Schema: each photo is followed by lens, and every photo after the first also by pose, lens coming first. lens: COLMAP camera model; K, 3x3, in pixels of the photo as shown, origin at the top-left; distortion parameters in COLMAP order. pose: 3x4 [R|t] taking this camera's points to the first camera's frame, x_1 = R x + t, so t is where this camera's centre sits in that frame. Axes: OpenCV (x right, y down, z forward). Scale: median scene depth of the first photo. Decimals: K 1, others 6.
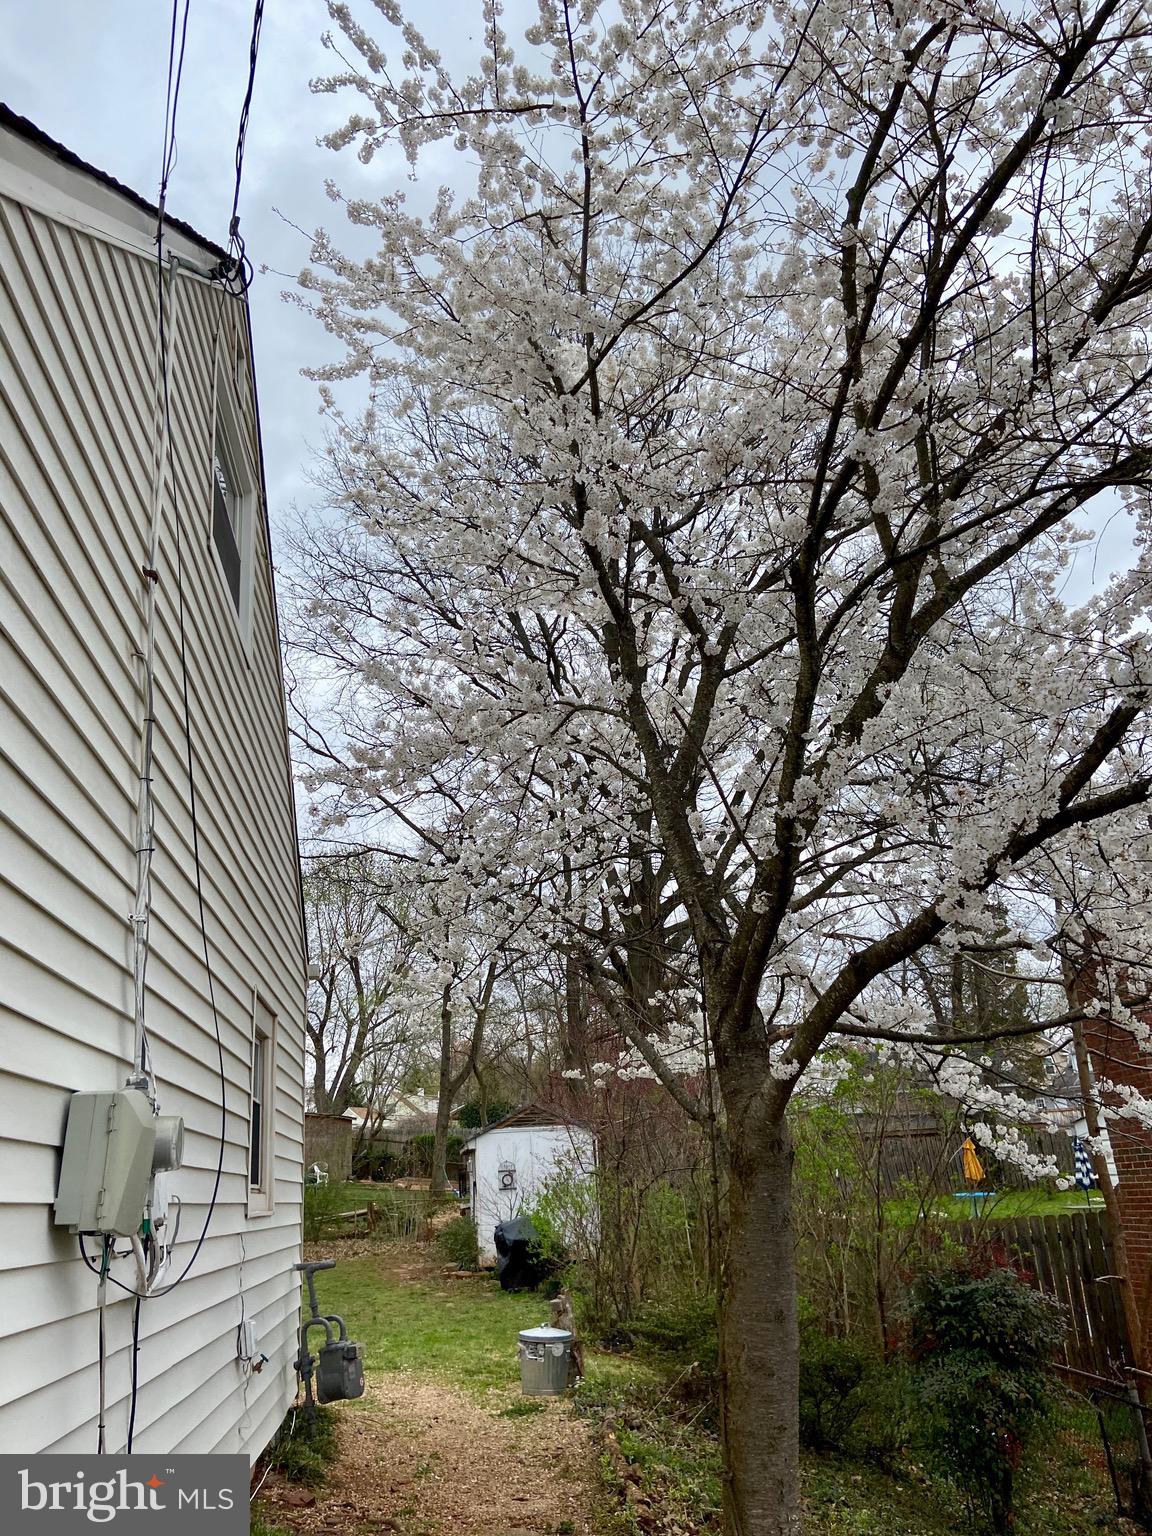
lens RADIAL K [[1156.2, 0, 554.9], [0, 1156.2, 770.1], [0, 0, 1]] dist [0.137765, -0.171299]
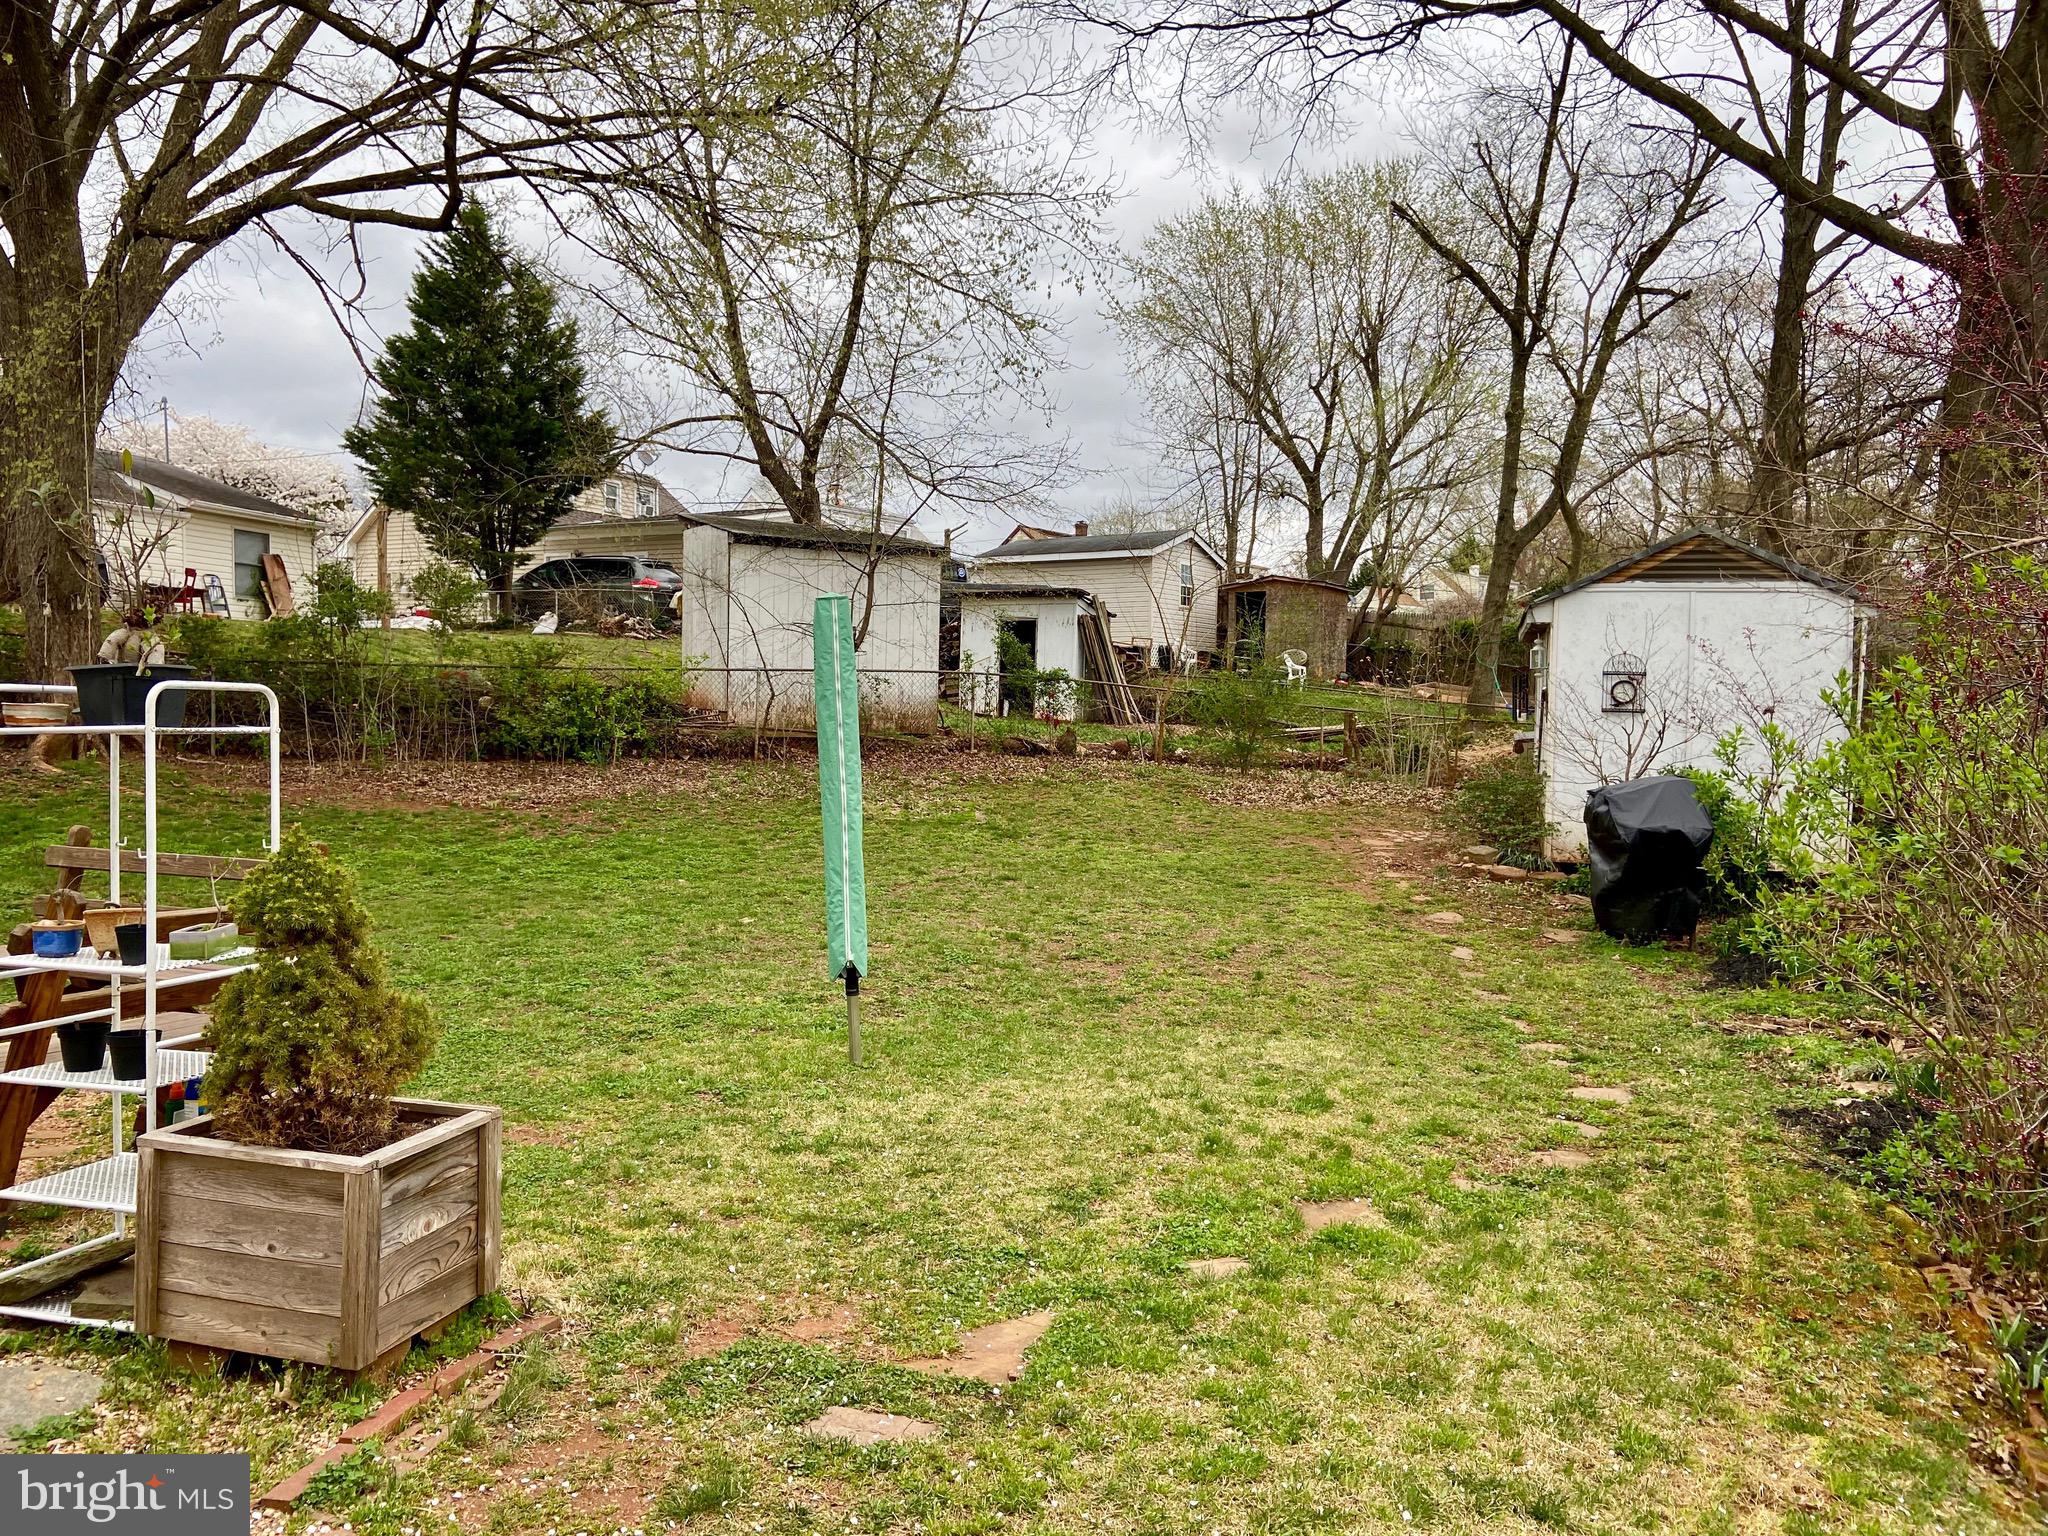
lens RADIAL K [[1541.5, 0, 1025.1], [0, 1541.5, 761.5], [0, 0, 1]] dist [0.137765, -0.171299]
pose [[0.922371, 0.089763, -0.375733, -0.014044], [0.058123, 0.929311, 0.364697, 0.083466], [0.381908, -0.358224, 0.851952, 0.230571]]
